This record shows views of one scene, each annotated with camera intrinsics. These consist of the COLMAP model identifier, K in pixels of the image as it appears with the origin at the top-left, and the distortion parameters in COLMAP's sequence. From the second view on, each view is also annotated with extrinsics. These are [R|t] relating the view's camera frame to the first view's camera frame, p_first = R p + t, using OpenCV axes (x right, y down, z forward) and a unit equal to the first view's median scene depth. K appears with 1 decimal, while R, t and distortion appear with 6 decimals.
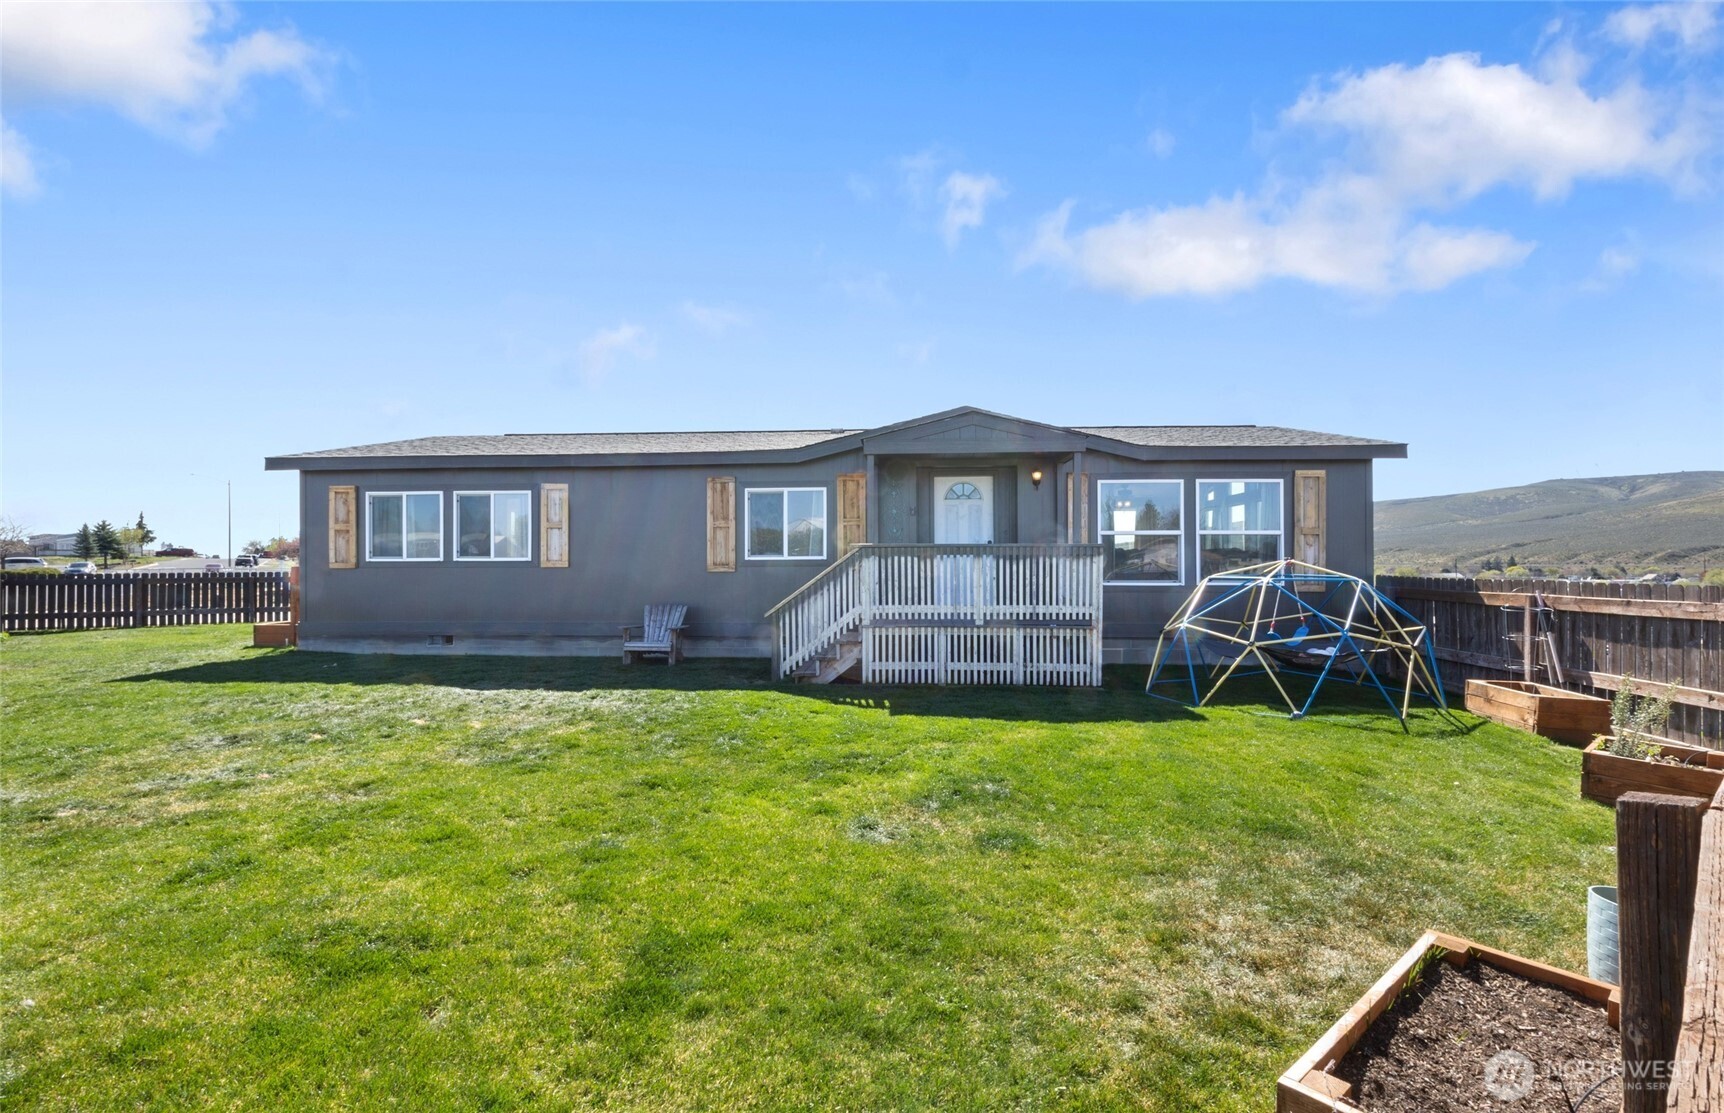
lens RADIAL K [[790.7, 0, 862.0], [0, 790.7, 556.5], [0, 0, 1]] dist [0.001537, 0.000186]
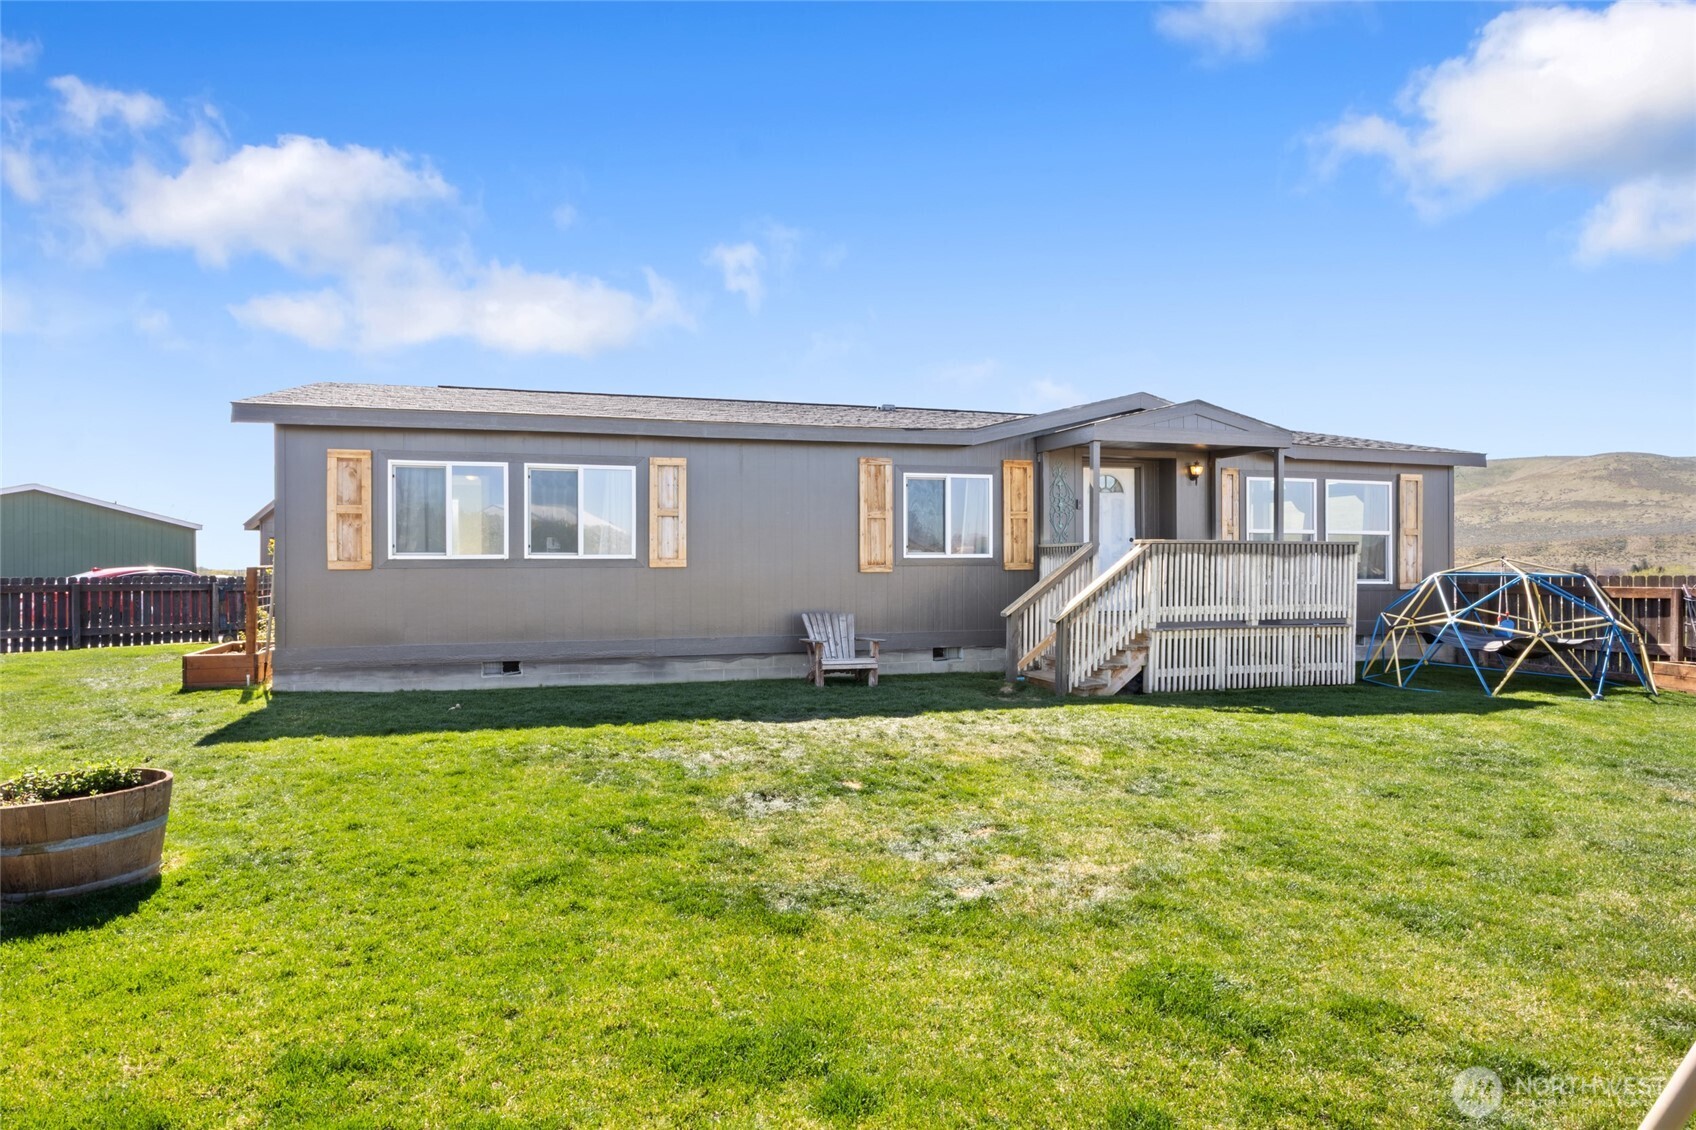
lens RADIAL K [[961.9, 0, 848.0], [0, 961.9, 565.0], [0, 0, 1]] dist [-0.002132, -0.000538]
pose [[0.935267, -0.000338, 0.353944, -0.565727], [-0.002408, 0.999970, 0.007318, 0.004191], [-0.353936, -0.007696, 0.935238, 0.065138]]
